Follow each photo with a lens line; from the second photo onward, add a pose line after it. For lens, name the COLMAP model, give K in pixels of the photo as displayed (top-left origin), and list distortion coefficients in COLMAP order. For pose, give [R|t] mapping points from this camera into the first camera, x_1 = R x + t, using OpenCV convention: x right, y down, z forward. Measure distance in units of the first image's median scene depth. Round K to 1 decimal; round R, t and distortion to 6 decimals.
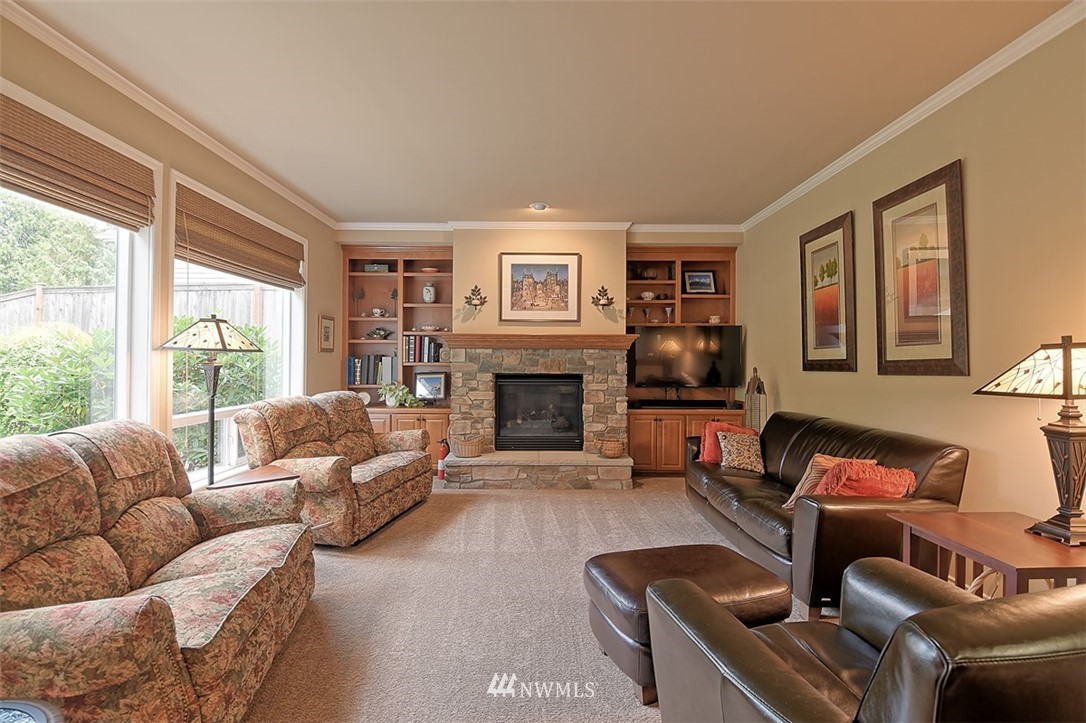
lens RADIAL K [[528.0, 0, 538.1], [0, 528.0, 354.5], [0, 0, 1]] dist [-0.012442, -0.006278]
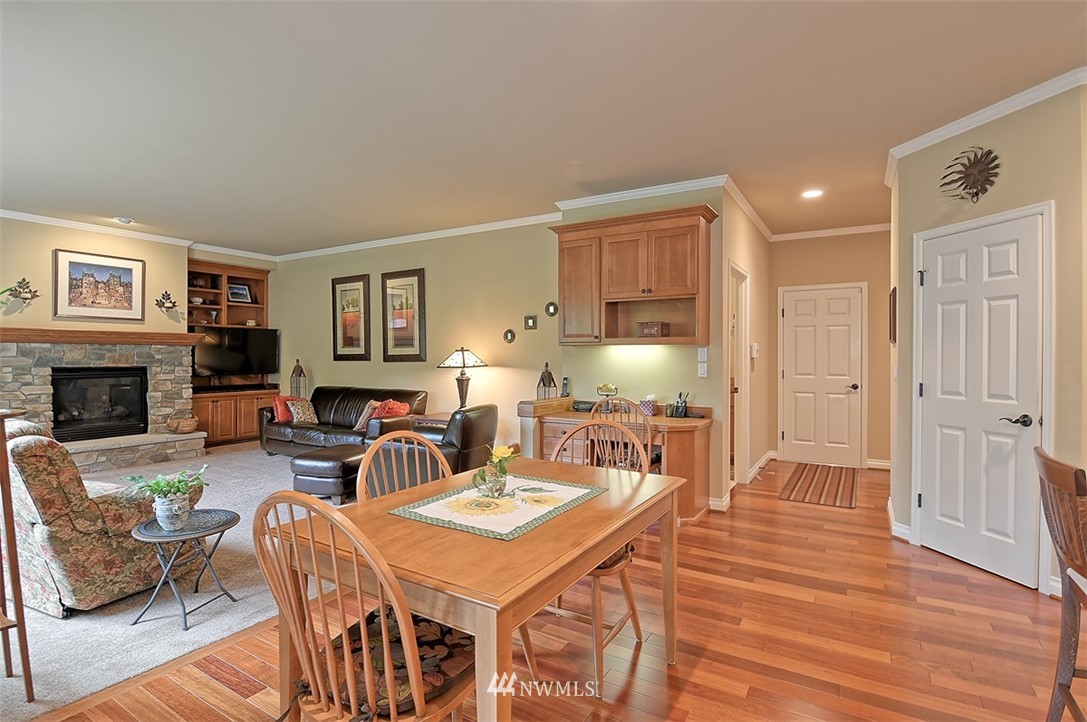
lens RADIAL K [[528.5, 0, 543.0], [0, 528.5, 357.4], [0, 0, 1]] dist [-0.012442, -0.006278]
pose [[0.516536, -0.007141, 0.856236, -0.455595], [-0.011266, 0.999822, 0.015135, -0.009534], [-0.856192, -0.017465, 0.516363, -0.329731]]
